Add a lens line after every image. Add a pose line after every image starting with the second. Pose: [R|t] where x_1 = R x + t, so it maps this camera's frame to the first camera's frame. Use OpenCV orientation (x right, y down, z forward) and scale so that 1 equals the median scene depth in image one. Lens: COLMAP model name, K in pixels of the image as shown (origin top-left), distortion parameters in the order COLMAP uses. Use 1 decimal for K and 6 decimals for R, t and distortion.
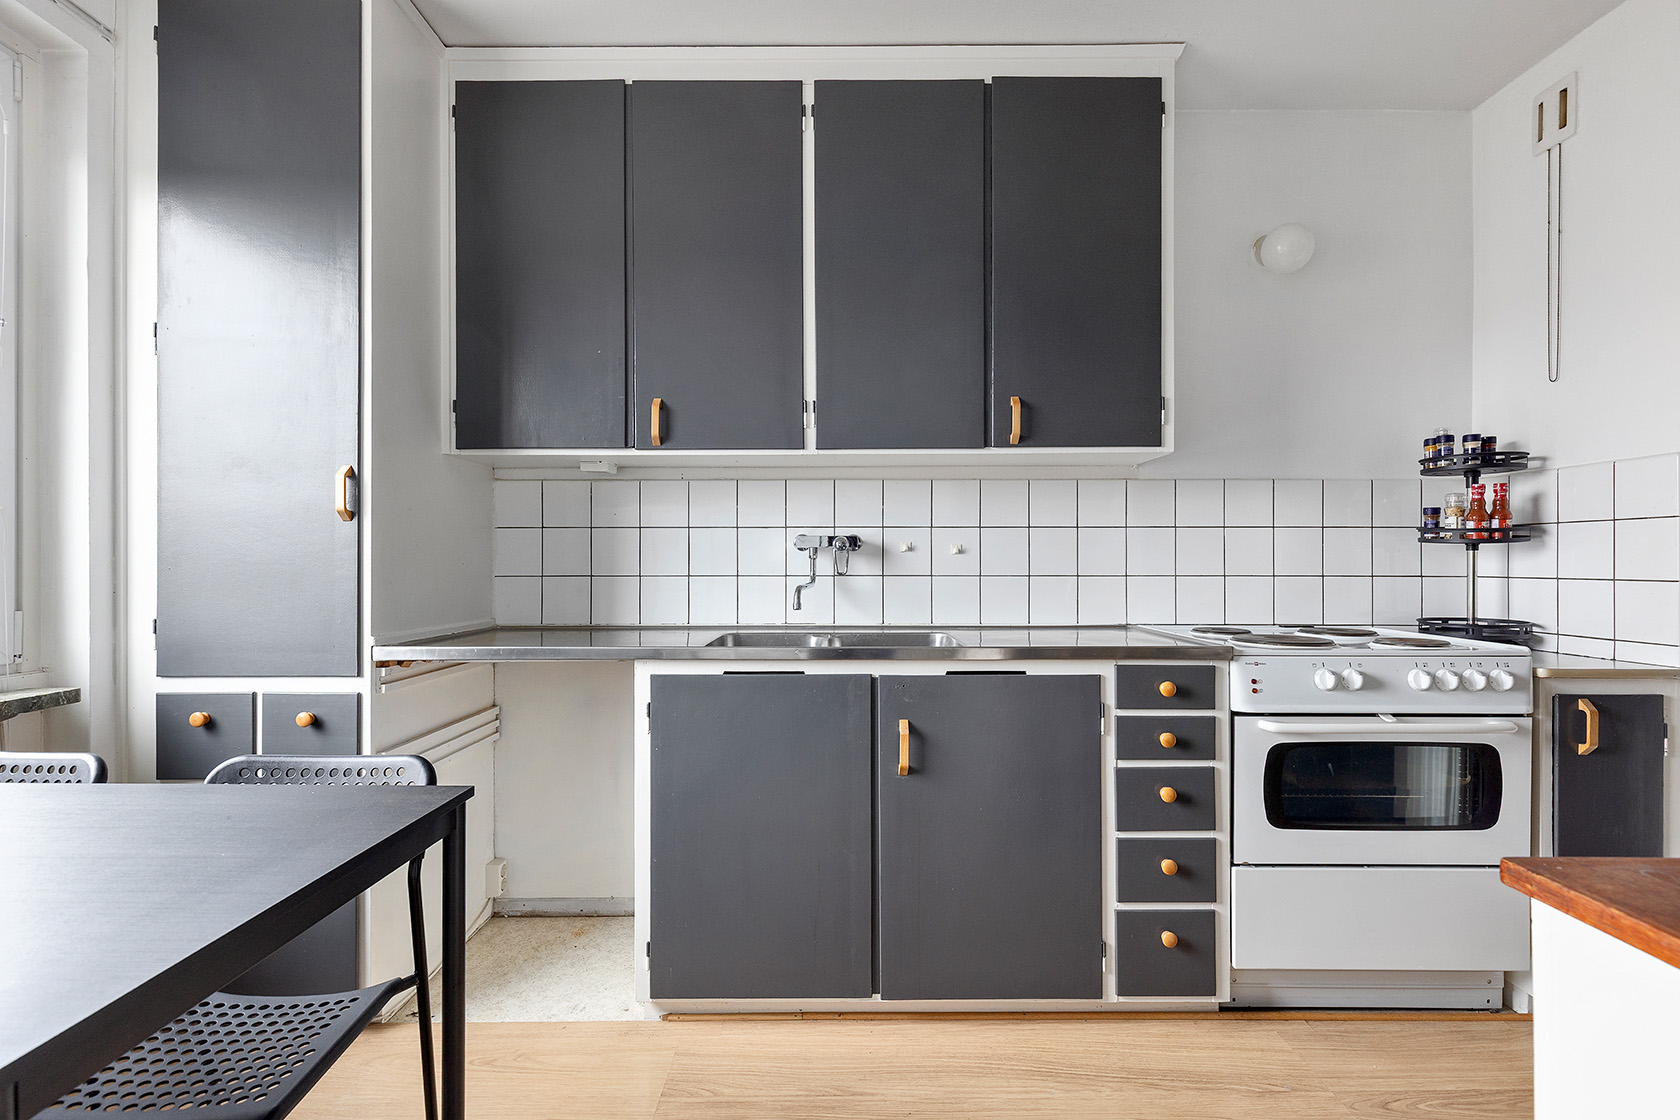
lens RADIAL K [[770.6, 0, 843.4], [0, 770.6, 558.9], [0, 0, 1]] dist [0.005376, 0.000465]
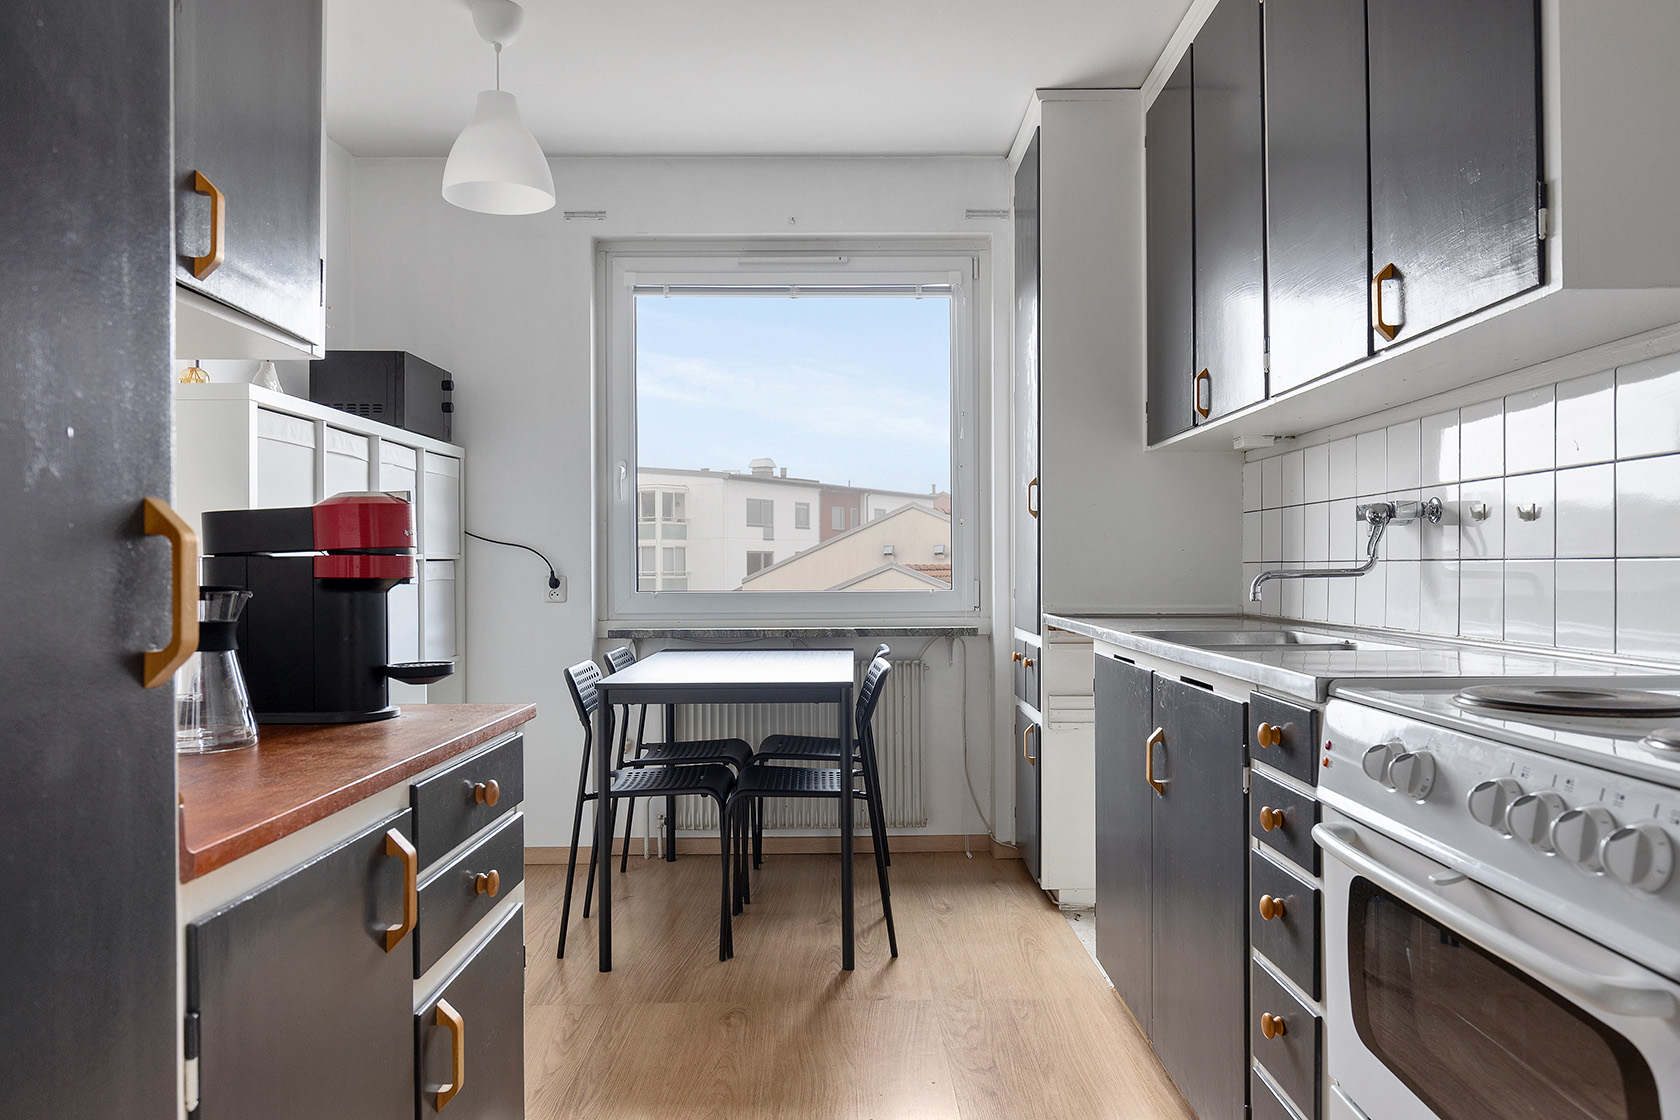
lens RADIAL K [[1137.4, 0, 843.5], [0, 1137.4, 563.0], [0, 0, 1]] dist [0.001301, 0.000225]
pose [[-0.016721, -0.004029, -0.999852, 1.136763], [0.008530, 0.999955, -0.004172, 0.028521], [0.999824, -0.008599, -0.016686, 0.589166]]
